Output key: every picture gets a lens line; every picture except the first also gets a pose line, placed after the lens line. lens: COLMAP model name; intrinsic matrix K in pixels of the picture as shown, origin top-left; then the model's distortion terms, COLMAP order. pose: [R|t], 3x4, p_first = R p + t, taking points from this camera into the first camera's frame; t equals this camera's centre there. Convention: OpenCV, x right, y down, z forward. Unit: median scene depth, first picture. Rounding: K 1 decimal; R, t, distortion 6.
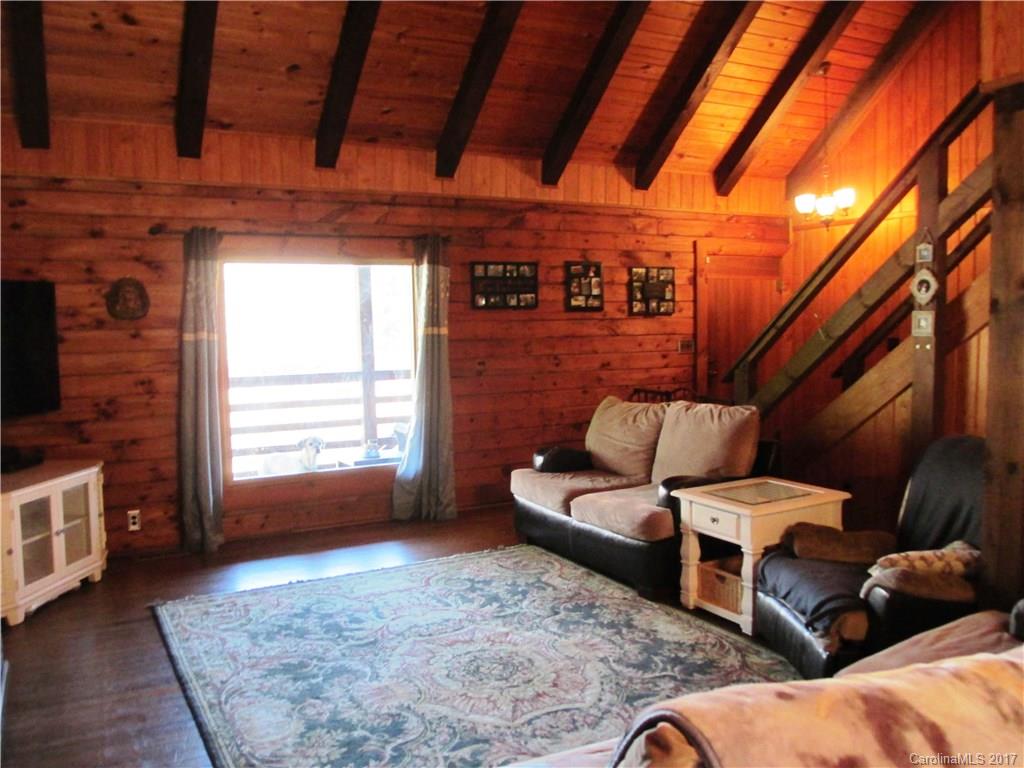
lens RADIAL K [[862.0, 0, 506.5], [0, 862.0, 381.4], [0, 0, 1]] dist [-0.060882, -0.006127]
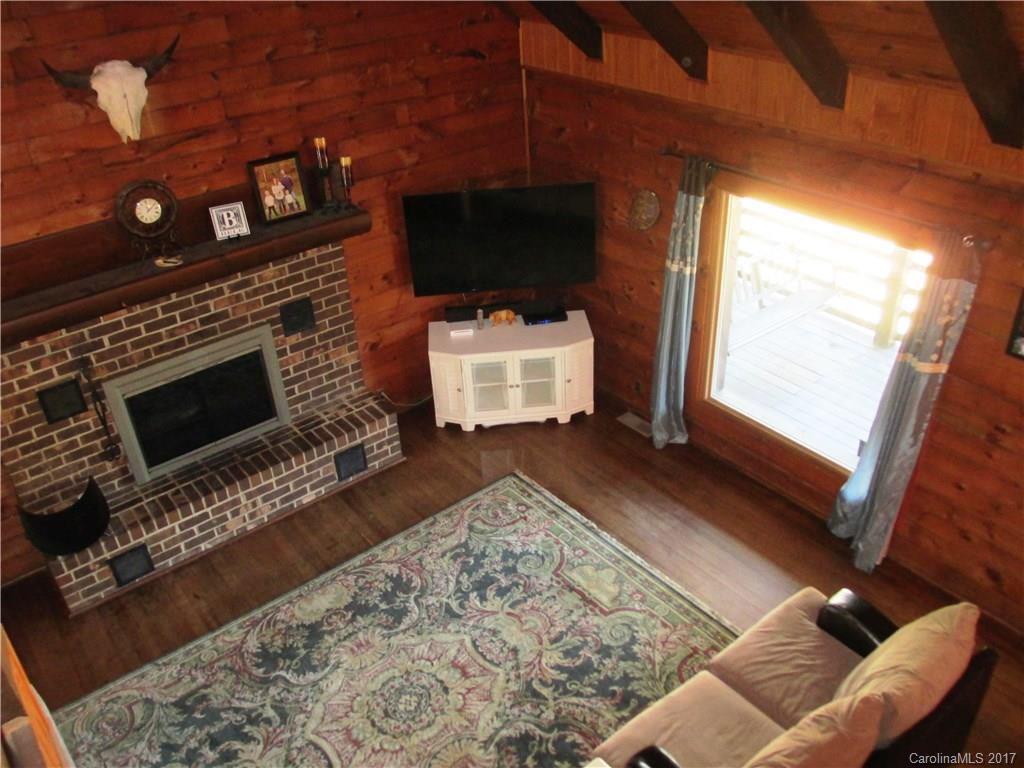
lens RADIAL K [[862.0, 0, 511.5], [0, 862.0, 389.1], [0, 0, 1]] dist [-0.060882, -0.006127]
pose [[0.197835, 0.522804, -0.829179, 0.685708], [-0.050402, 0.850204, 0.524035, -0.600496], [0.978939, -0.061881, 0.194551, 0.816394]]
